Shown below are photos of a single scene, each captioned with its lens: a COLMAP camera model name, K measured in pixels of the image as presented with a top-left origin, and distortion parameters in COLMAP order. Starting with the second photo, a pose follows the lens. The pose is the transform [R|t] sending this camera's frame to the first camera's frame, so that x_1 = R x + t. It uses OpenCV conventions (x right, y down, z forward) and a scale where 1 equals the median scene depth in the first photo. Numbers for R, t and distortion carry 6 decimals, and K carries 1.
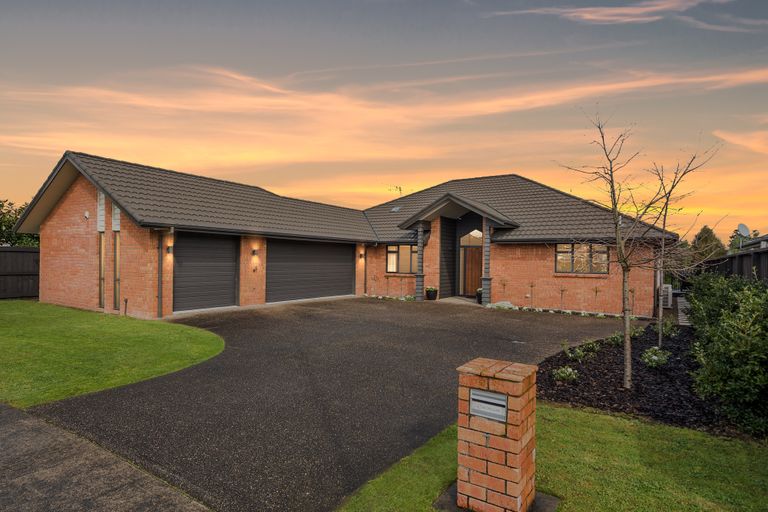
lens RADIAL K [[403.5, 0, 384.0], [0, 403.5, 256.4], [0, 0, 1]] dist [0.004416, 0.000080]
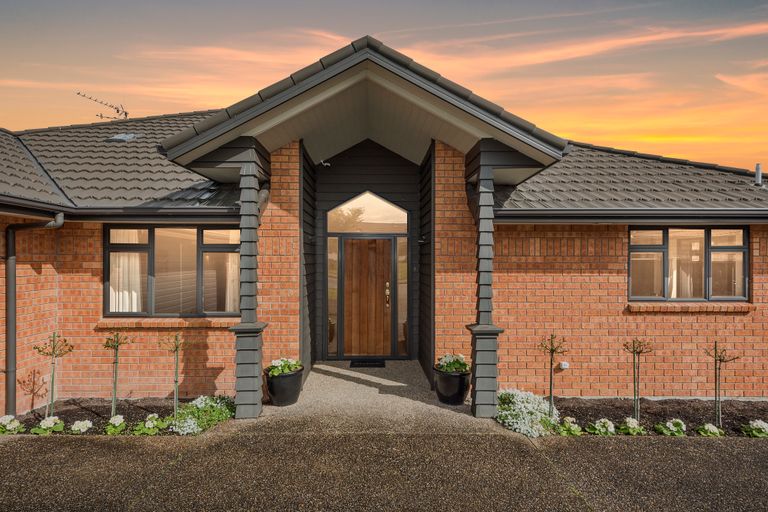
lens RADIAL K [[403.5, 0, 381.7], [0, 403.5, 252.1], [0, 0, 1]] dist [0.004416, 0.000080]
pose [[0.825503, -0.003085, 0.564389, 0.006214], [0.004295, 0.999990, -0.000817, -0.006751], [-0.564381, 0.003098, 0.825508, 0.663537]]
